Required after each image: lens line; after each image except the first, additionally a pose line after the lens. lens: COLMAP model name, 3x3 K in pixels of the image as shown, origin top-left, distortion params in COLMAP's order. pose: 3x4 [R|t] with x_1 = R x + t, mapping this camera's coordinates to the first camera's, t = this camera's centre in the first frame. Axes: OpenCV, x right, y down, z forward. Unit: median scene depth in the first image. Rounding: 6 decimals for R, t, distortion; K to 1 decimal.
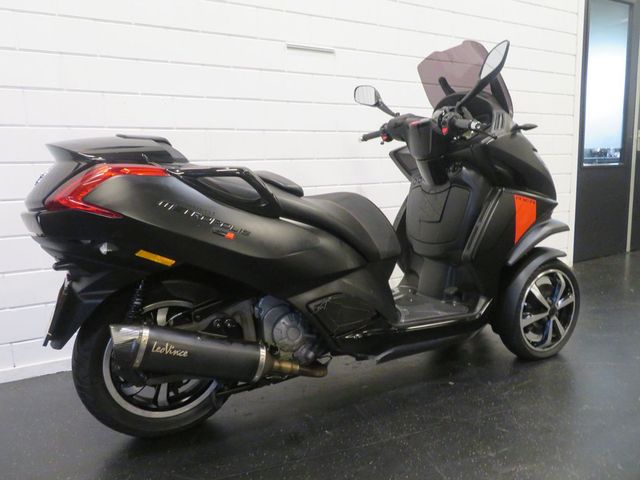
lens RADIAL K [[462.0, 0, 320.1], [0, 462.0, 238.1], [0, 0, 1]] dist [0.004233, -0.000686]
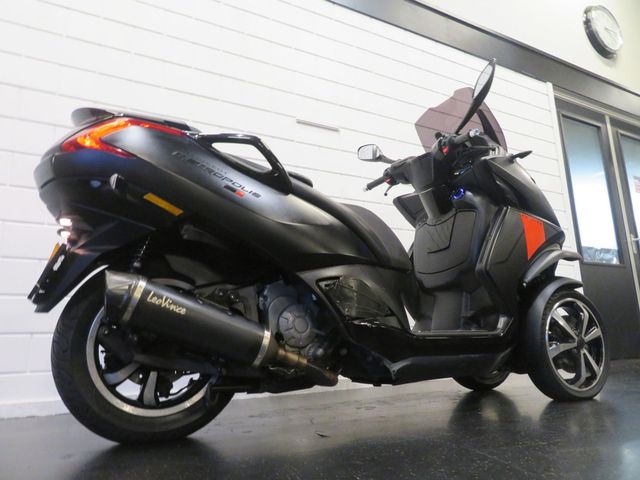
lens RADIAL K [[454.1, 0, 320.2], [0, 454.1, 229.1], [0, 0, 1]] dist [0.009014, 0.004964]
pose [[0.999996, 0.001819, -0.002056, -0.015177], [-0.002421, 0.937293, -0.348533, 0.286409], [0.001293, 0.348537, 0.937294, 0.077711]]
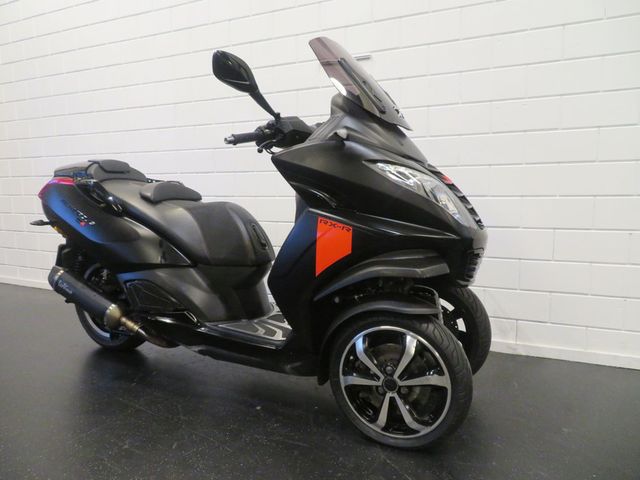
lens RADIAL K [[462.0, 0, 320.1], [0, 462.0, 238.1], [0, 0, 1]] dist [0.004233, -0.000686]
pose [[0.580540, 0.120520, -0.805263, 1.081376], [-0.119127, 0.990915, 0.062423, -0.108256], [0.805470, 0.059690, 0.589623, 0.514222]]
